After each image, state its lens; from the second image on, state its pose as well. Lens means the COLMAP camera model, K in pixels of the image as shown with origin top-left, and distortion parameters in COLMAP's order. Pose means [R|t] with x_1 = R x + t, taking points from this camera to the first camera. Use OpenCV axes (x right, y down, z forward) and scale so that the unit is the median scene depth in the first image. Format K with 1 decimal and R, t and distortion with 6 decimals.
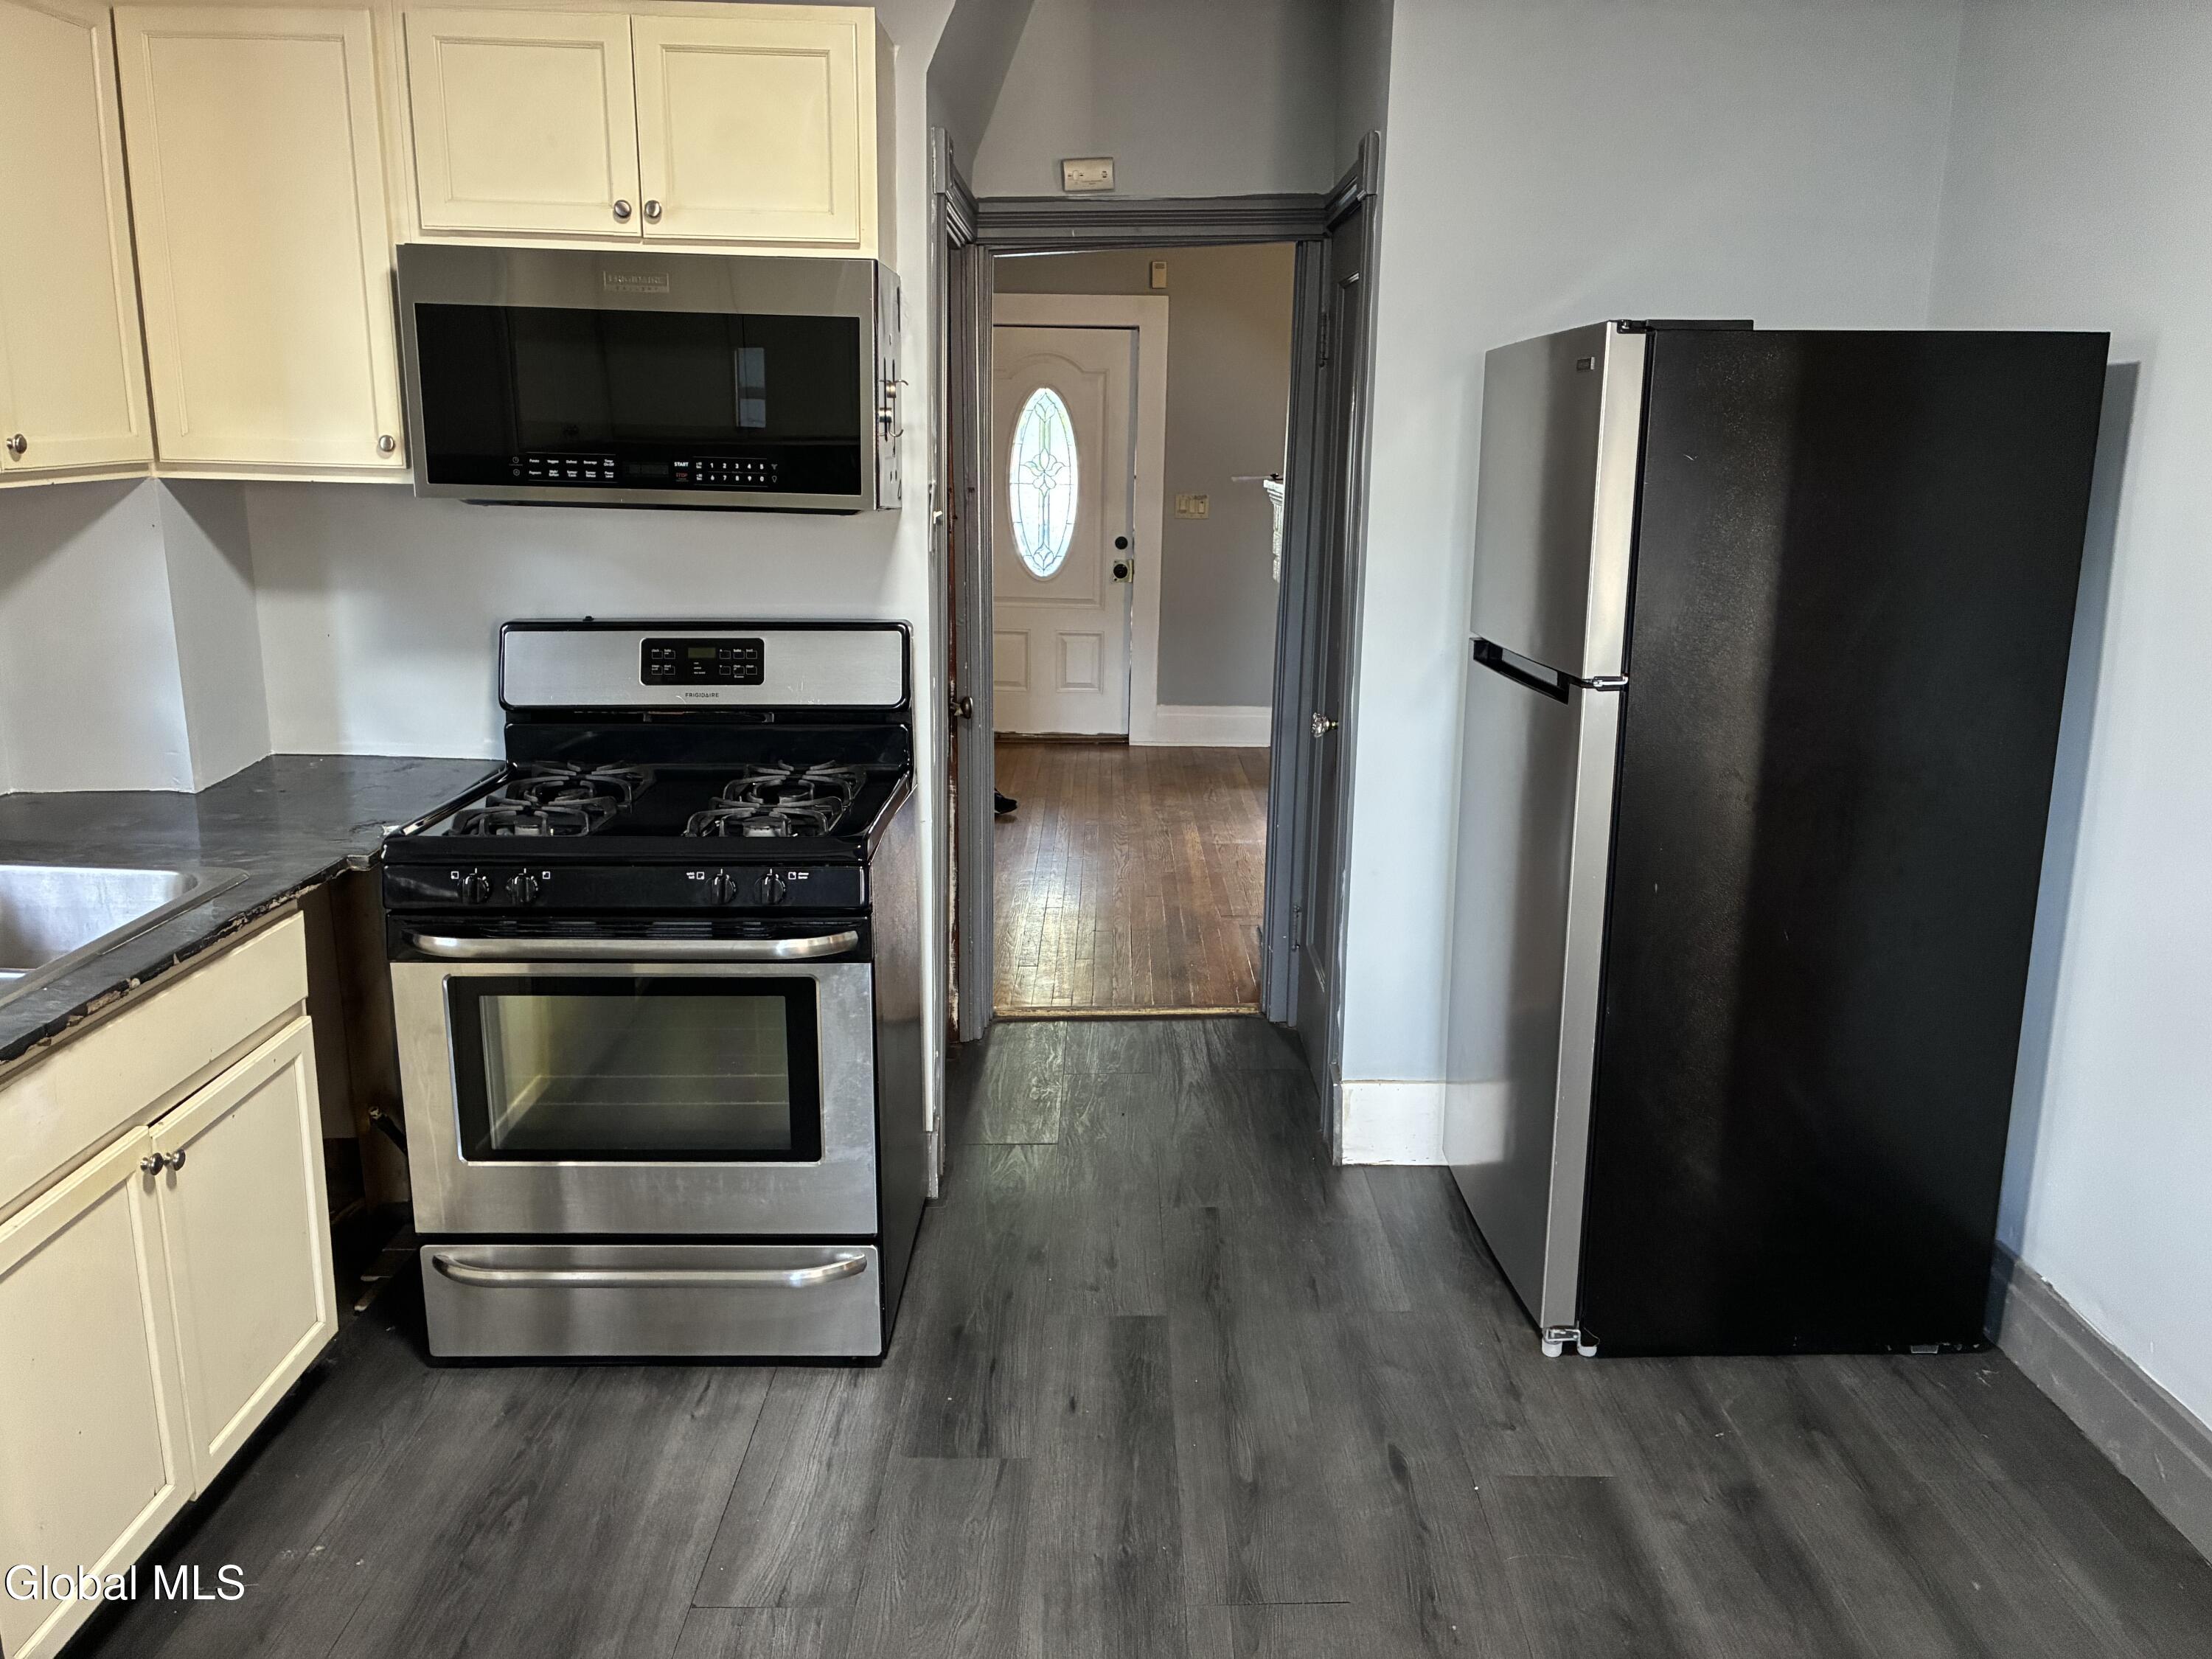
lens RADIAL K [[1694.1, 0, 1106.0], [0, 1694.1, 829.5], [0, 0, 1]] dist [0.016313, 0.008198]
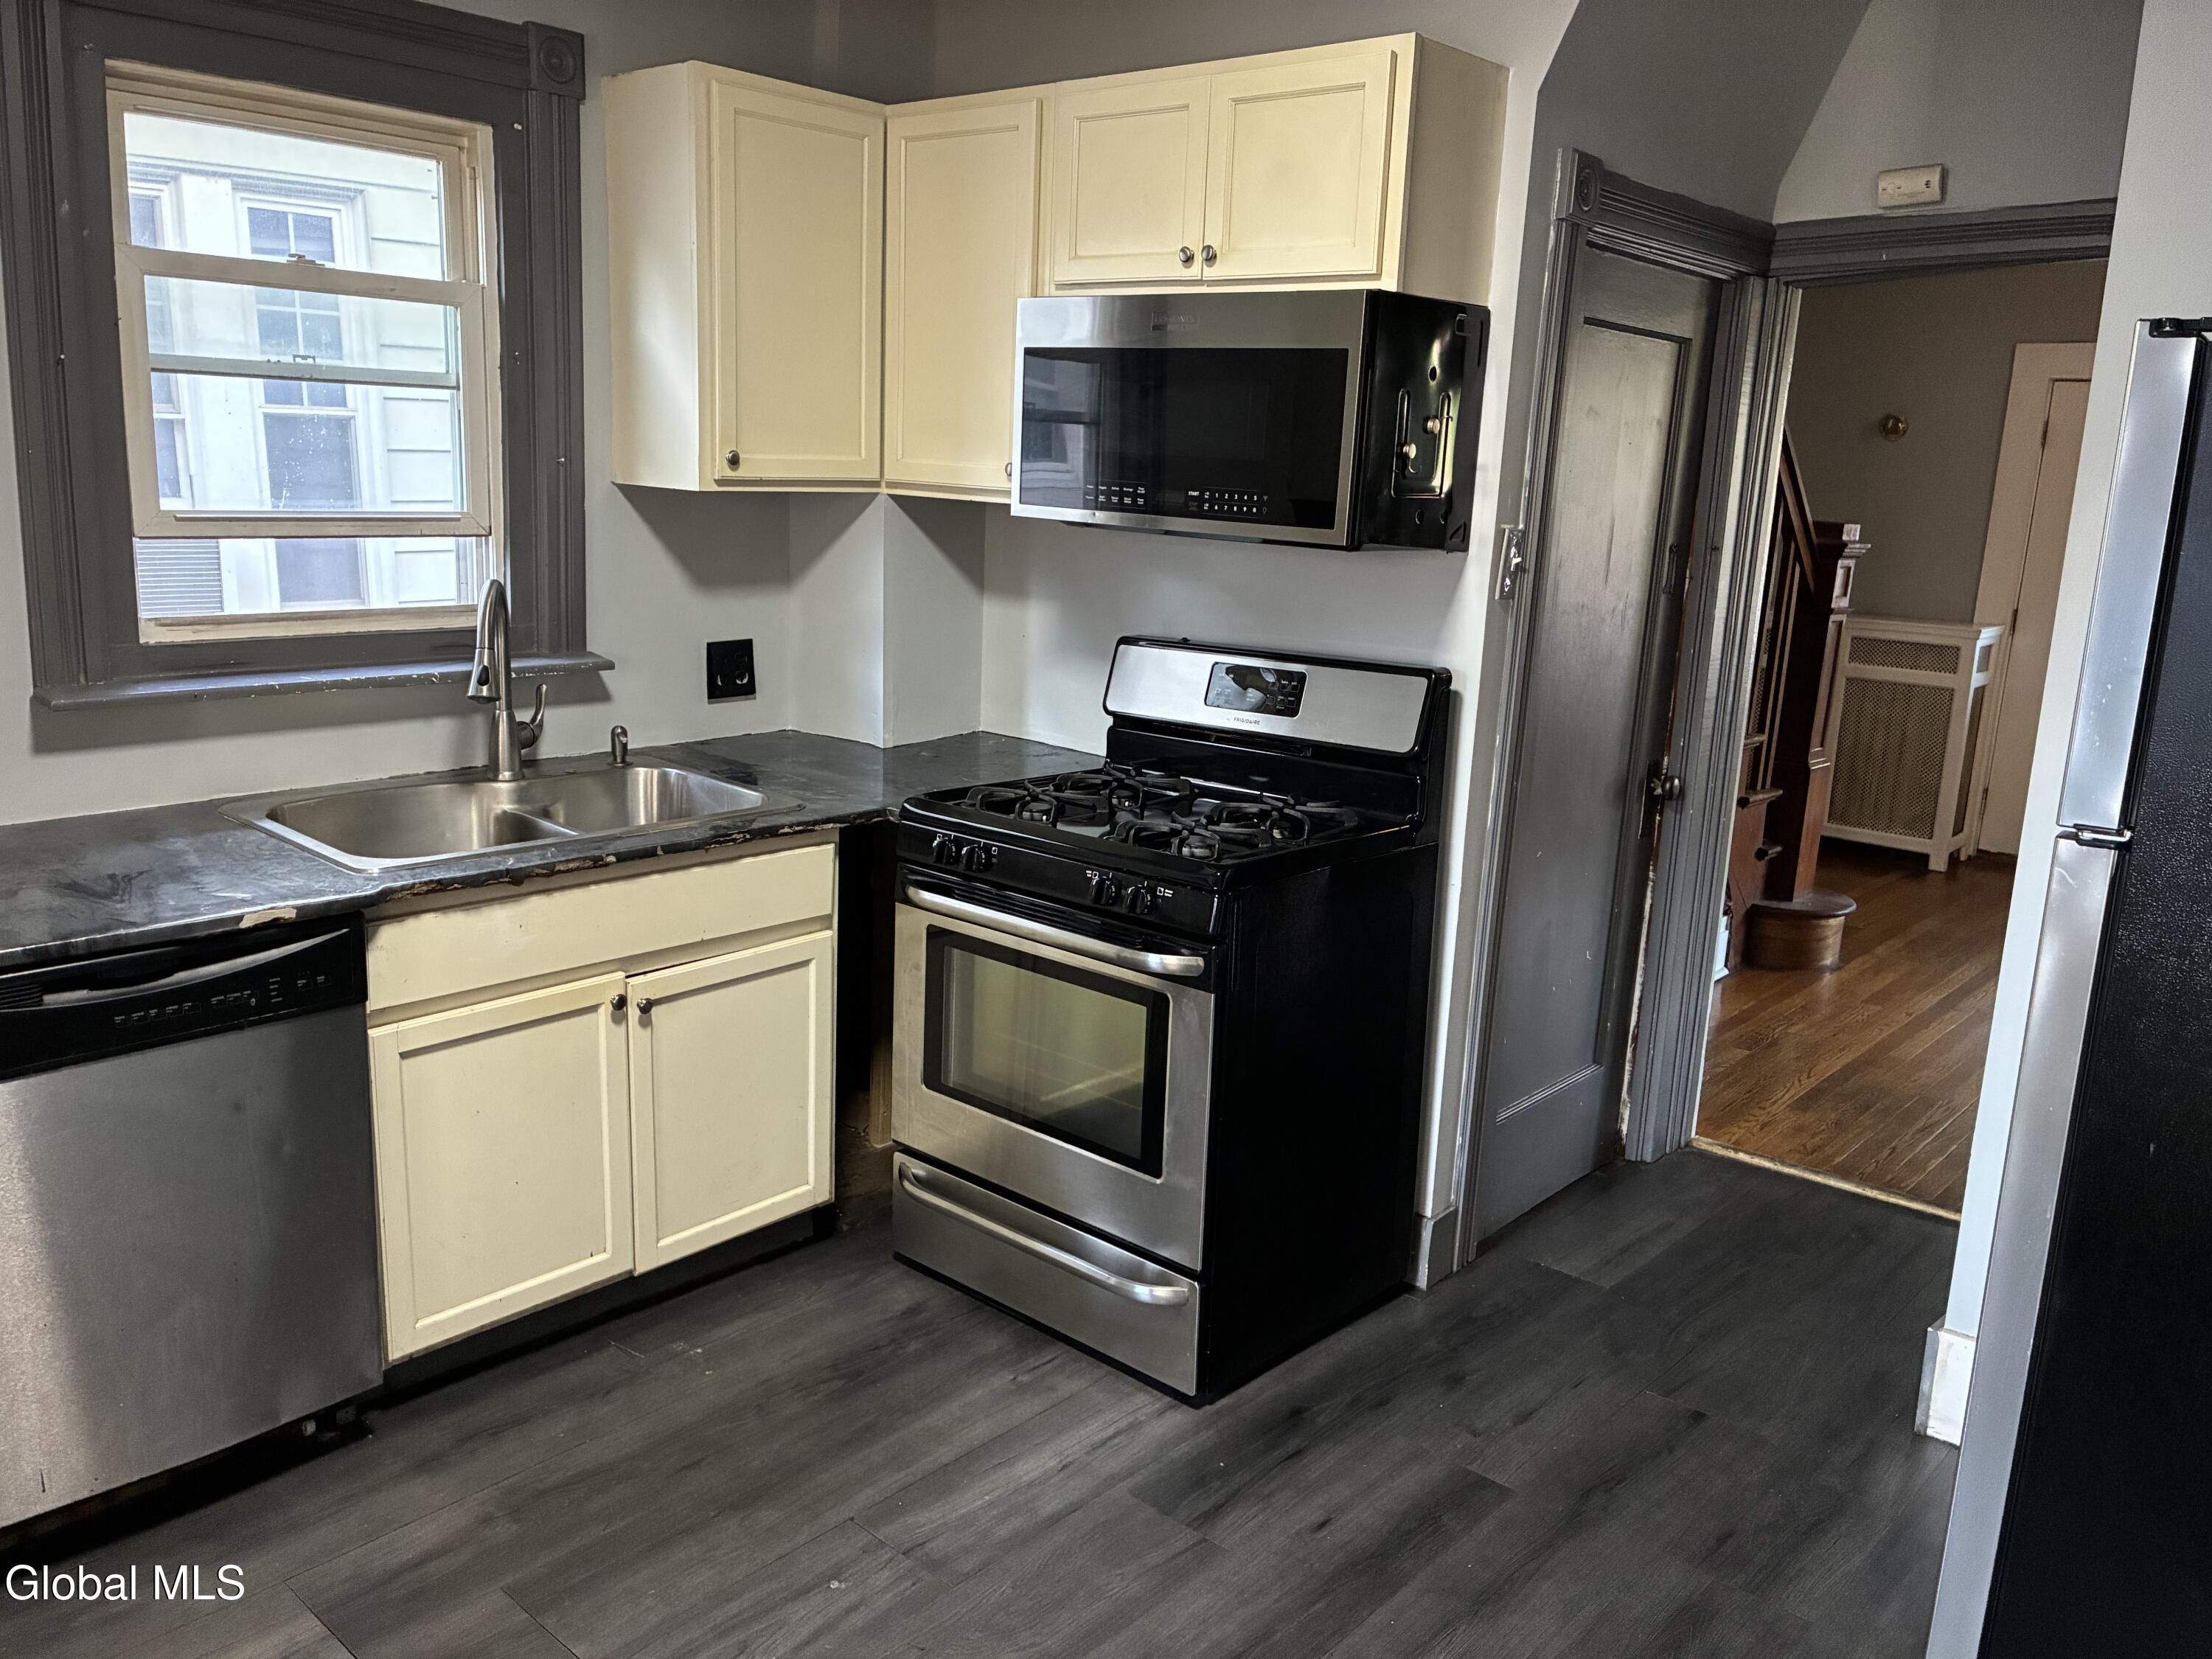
lens RADIAL K [[1683.9, 0, 1106.0], [0, 1683.9, 829.5], [0, 0, 1]] dist [0.048574, -0.048491]
pose [[0.744245, 0.160439, -0.648351, 0.418431], [-0.188131, 0.981773, 0.026990, -0.029310], [0.640864, 0.101888, 0.760863, 0.193176]]
